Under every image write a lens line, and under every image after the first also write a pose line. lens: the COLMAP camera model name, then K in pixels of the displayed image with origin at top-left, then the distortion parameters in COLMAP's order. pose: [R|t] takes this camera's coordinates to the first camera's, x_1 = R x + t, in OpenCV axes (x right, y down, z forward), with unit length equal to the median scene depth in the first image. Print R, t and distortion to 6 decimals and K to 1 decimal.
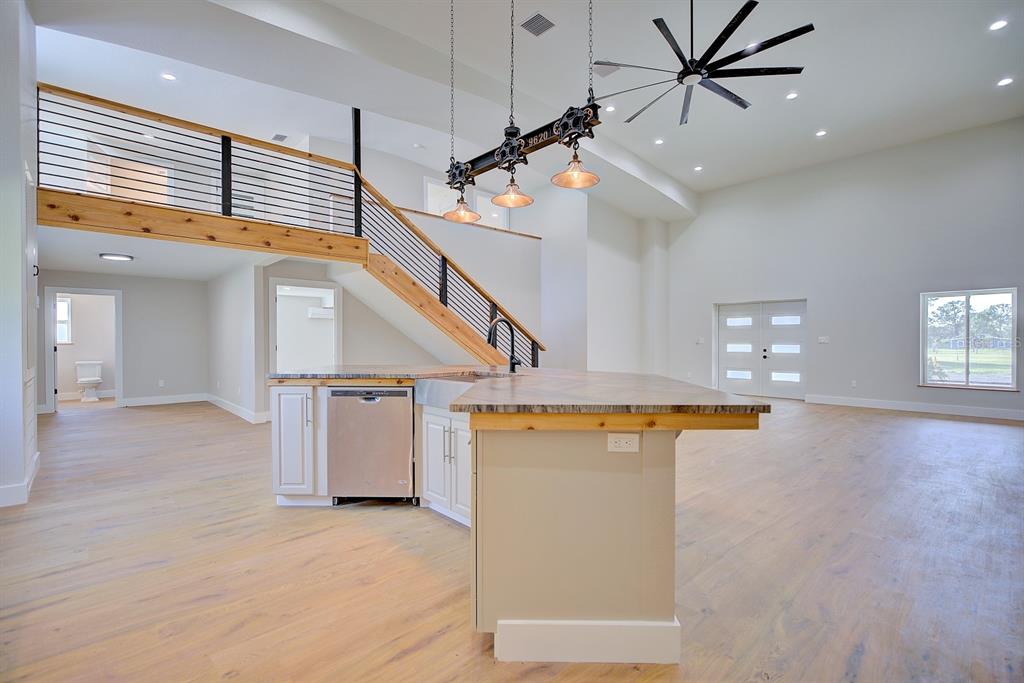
lens RADIAL K [[468.5, 0, 512.0], [0, 468.5, 341.5], [0, 0, 1]] dist [0.000756, 0.000007]
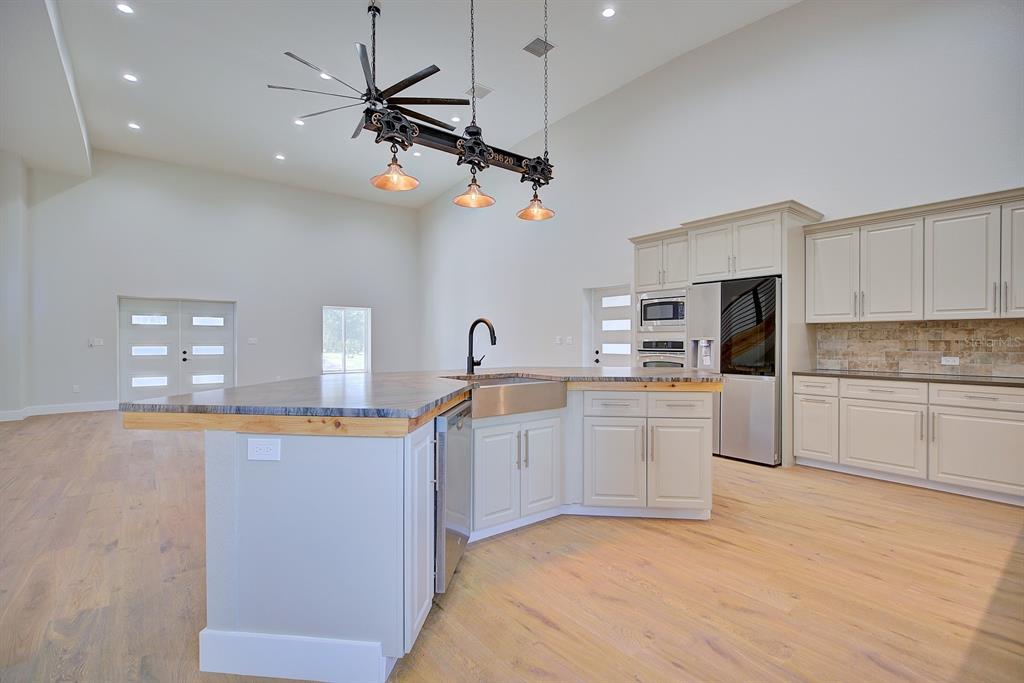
lens RADIAL K [[468.5, 0, 512.0], [0, 468.5, 341.5], [0, 0, 1]] dist [0.000756, 0.000007]
pose [[0.080499, -0.003235, 0.996749, -0.986669], [0.005563, 0.999981, 0.002796, -0.005026], [-0.996739, 0.005320, 0.080515, 0.842835]]
